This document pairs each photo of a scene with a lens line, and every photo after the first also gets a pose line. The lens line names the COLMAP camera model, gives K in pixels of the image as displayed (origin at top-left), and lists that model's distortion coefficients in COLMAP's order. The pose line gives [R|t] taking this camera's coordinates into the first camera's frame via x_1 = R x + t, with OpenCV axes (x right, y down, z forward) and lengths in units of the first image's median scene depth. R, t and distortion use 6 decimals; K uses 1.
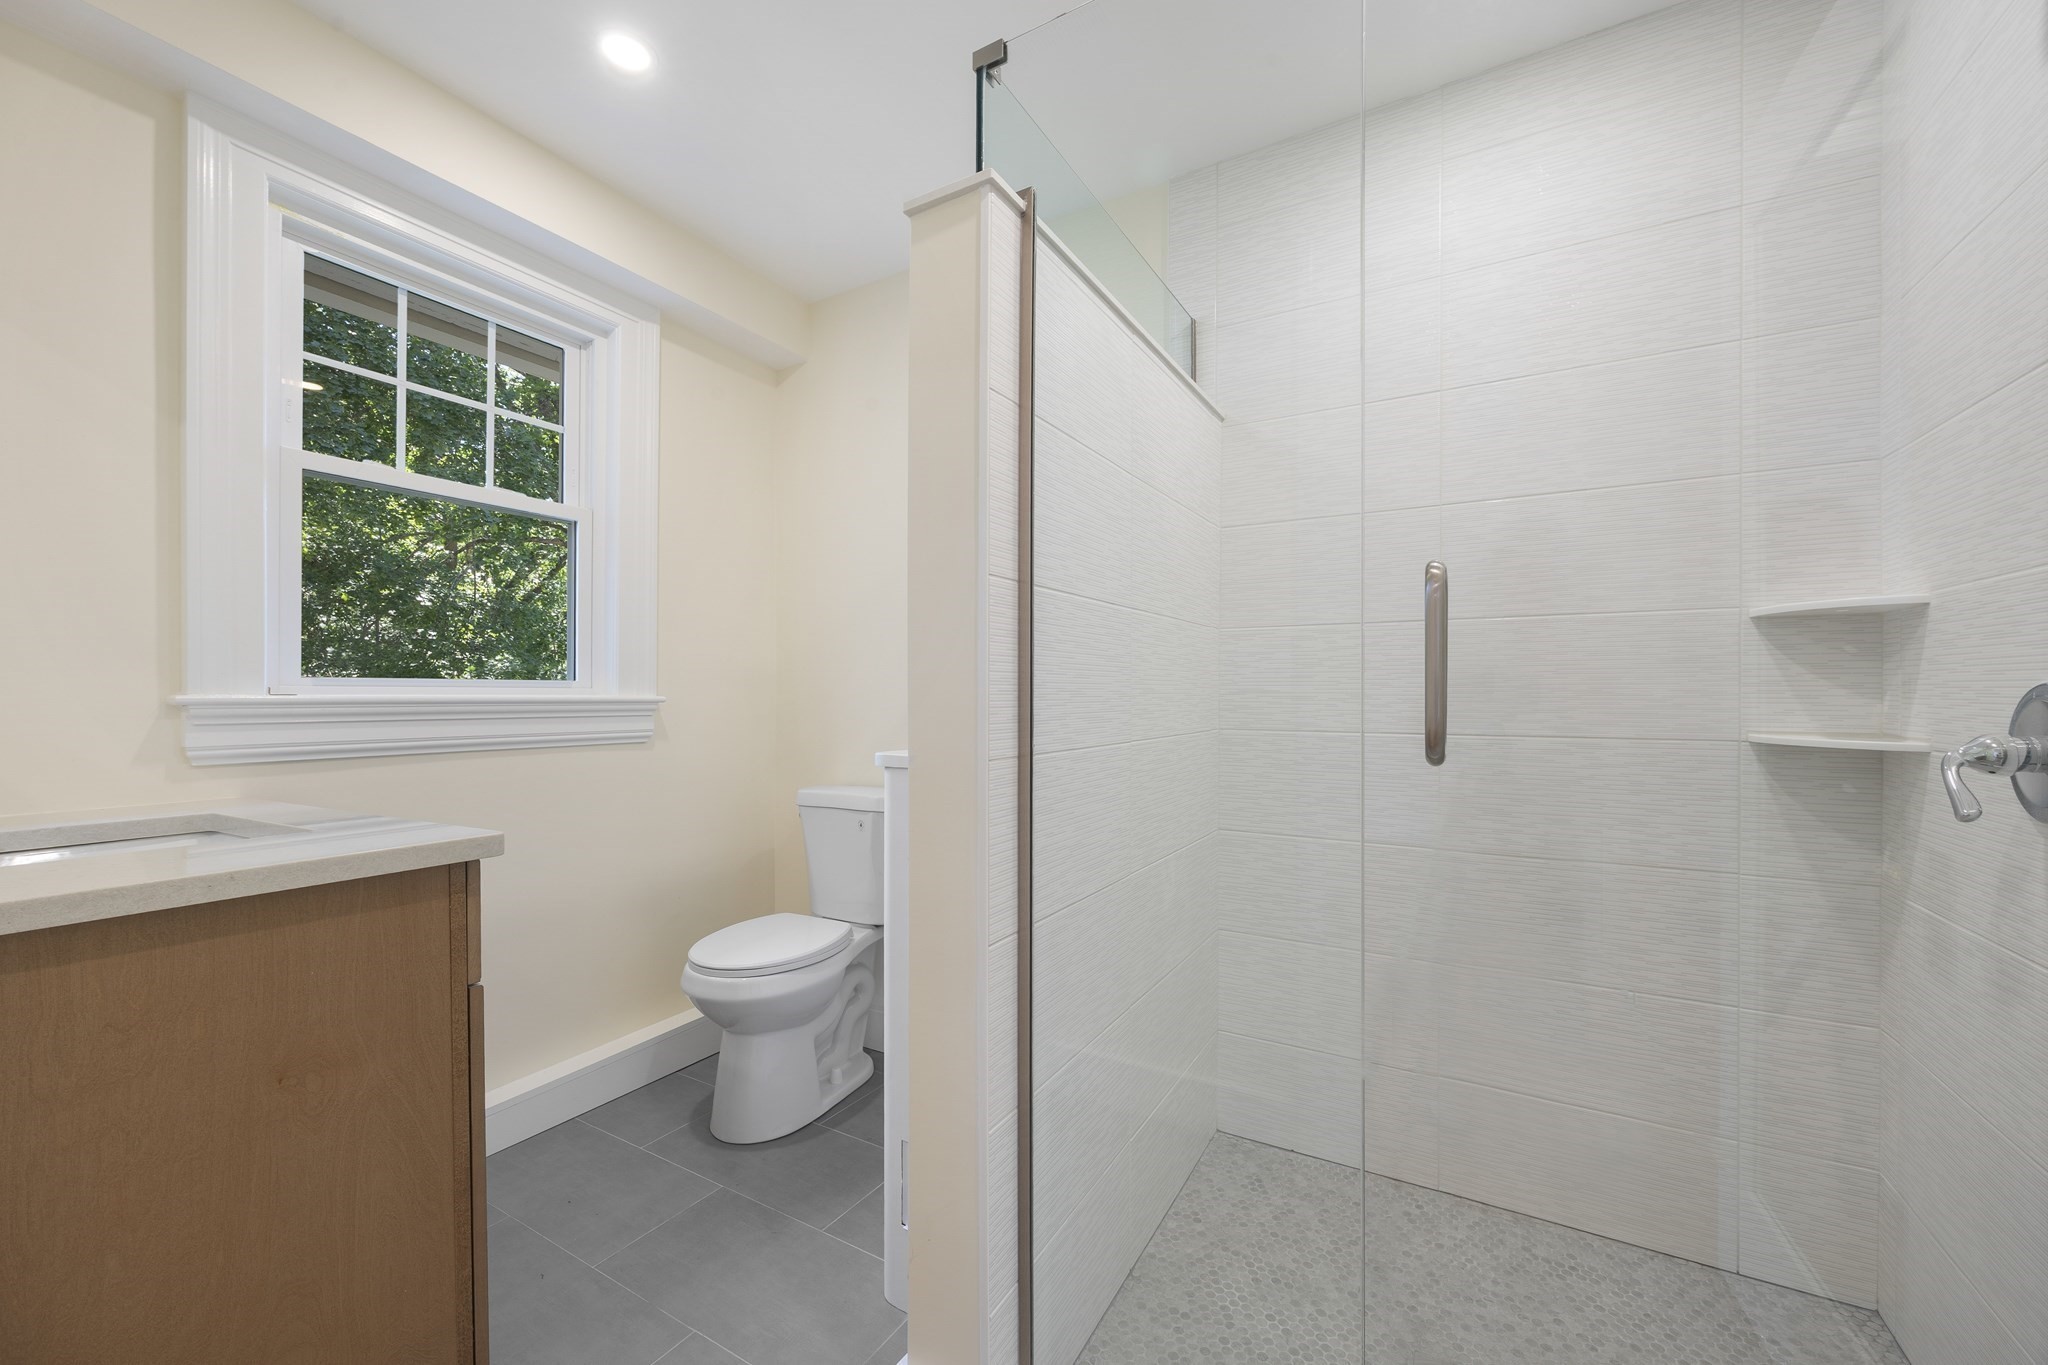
lens RADIAL K [[781.1, 0, 1020.1], [0, 781.1, 694.3], [0, 0, 1]] dist [-0.003180, 0.000069]
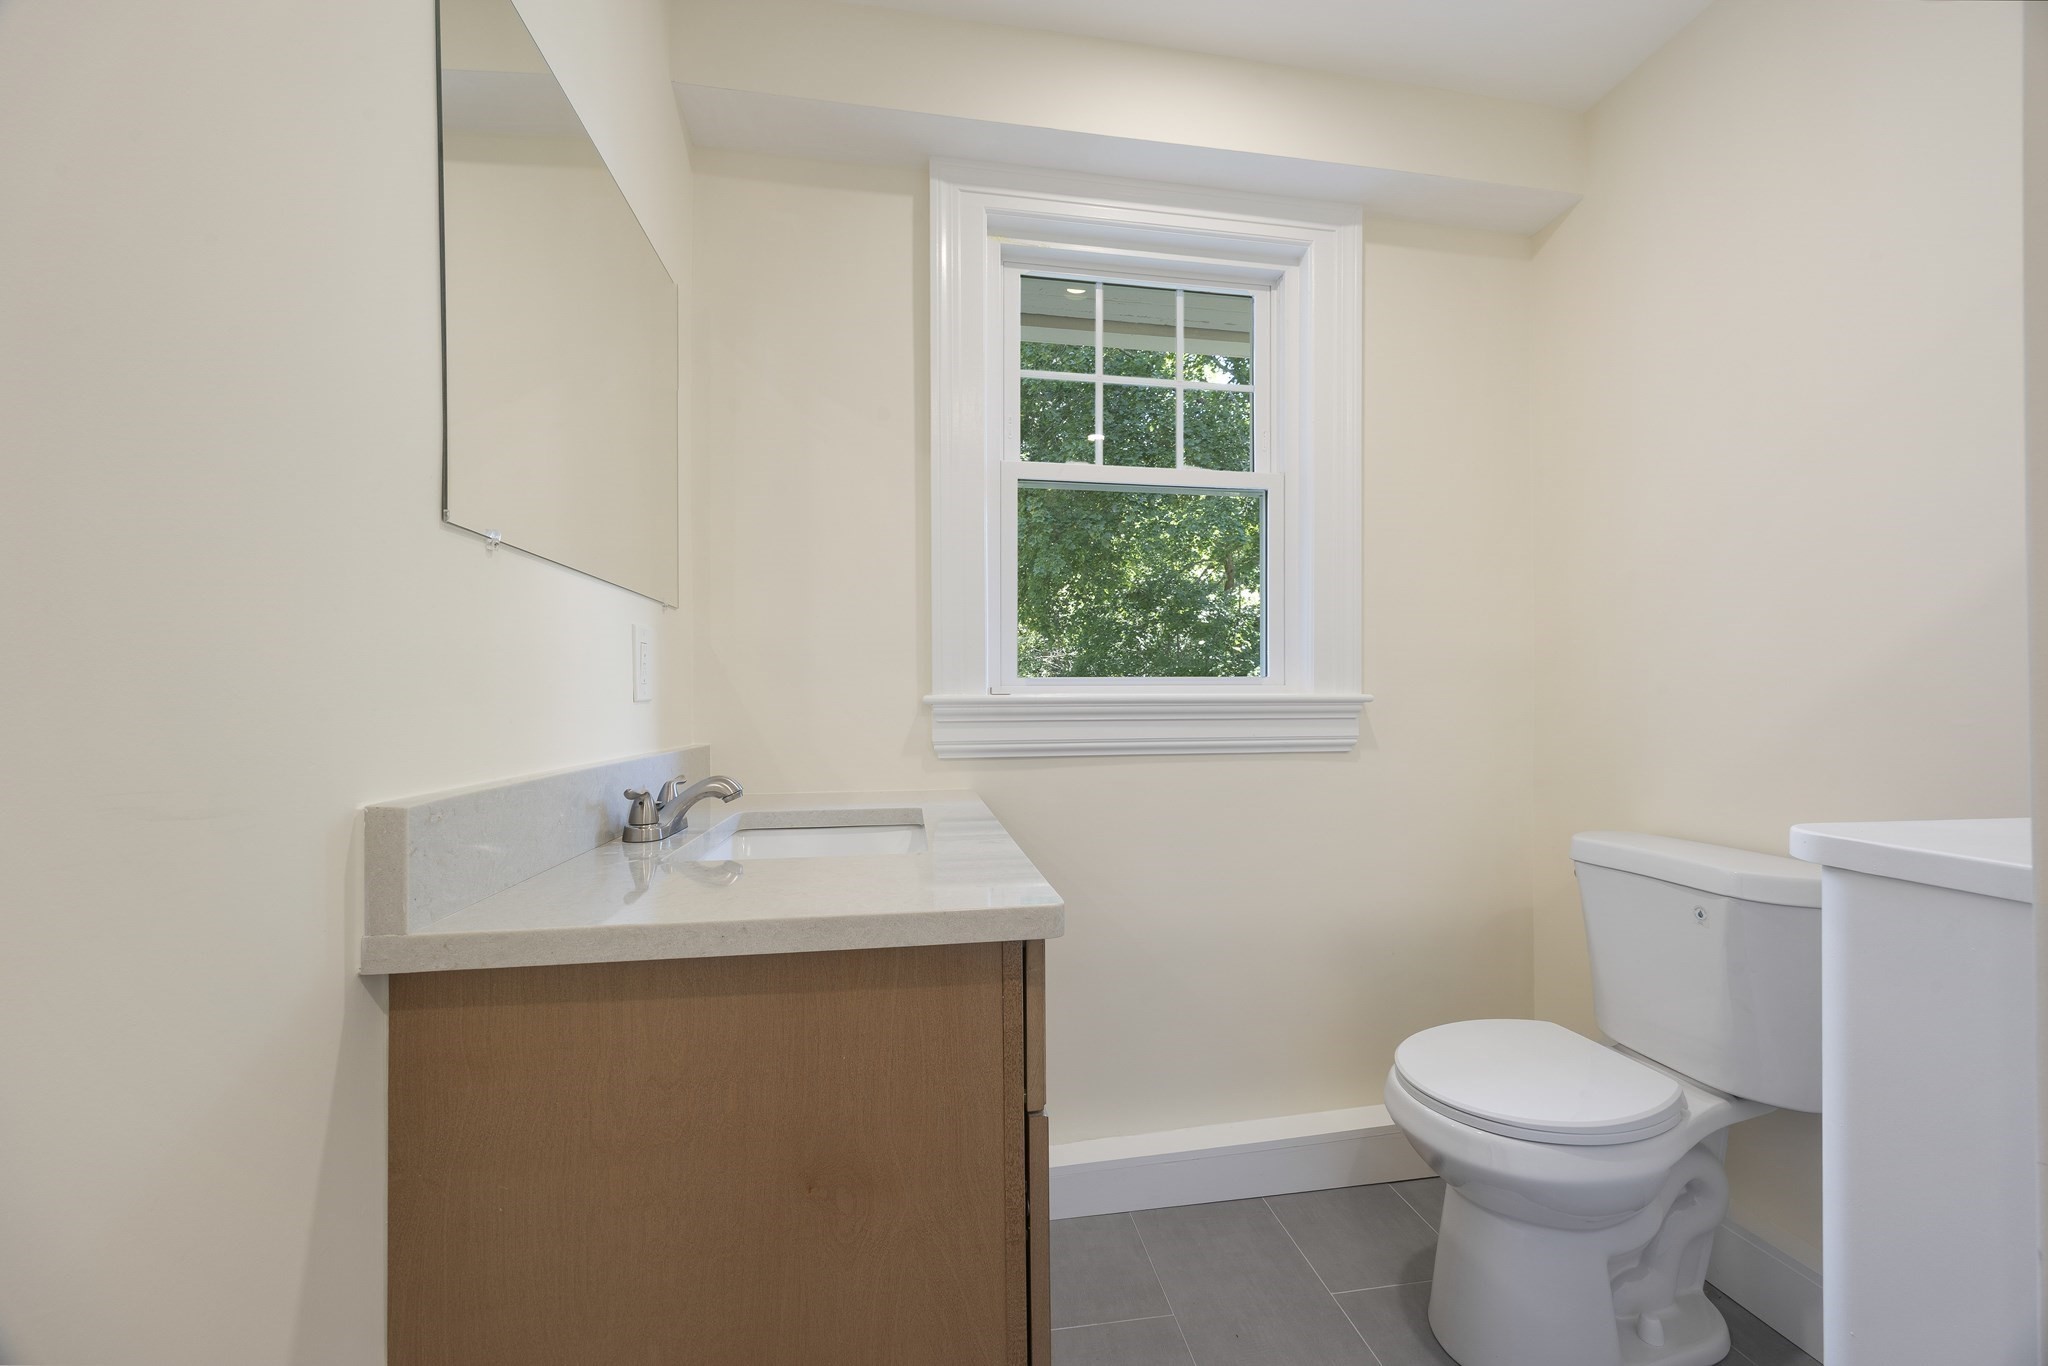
lens RADIAL K [[781.1, 0, 1020.1], [0, 781.1, 694.8], [0, 0, 1]] dist [-0.003180, 0.000069]
pose [[0.632026, -0.003625, -0.774939, -0.086766], [0.007203, 0.999973, 0.001198, -0.000237], [0.774914, -0.006339, 0.632035, 0.282077]]
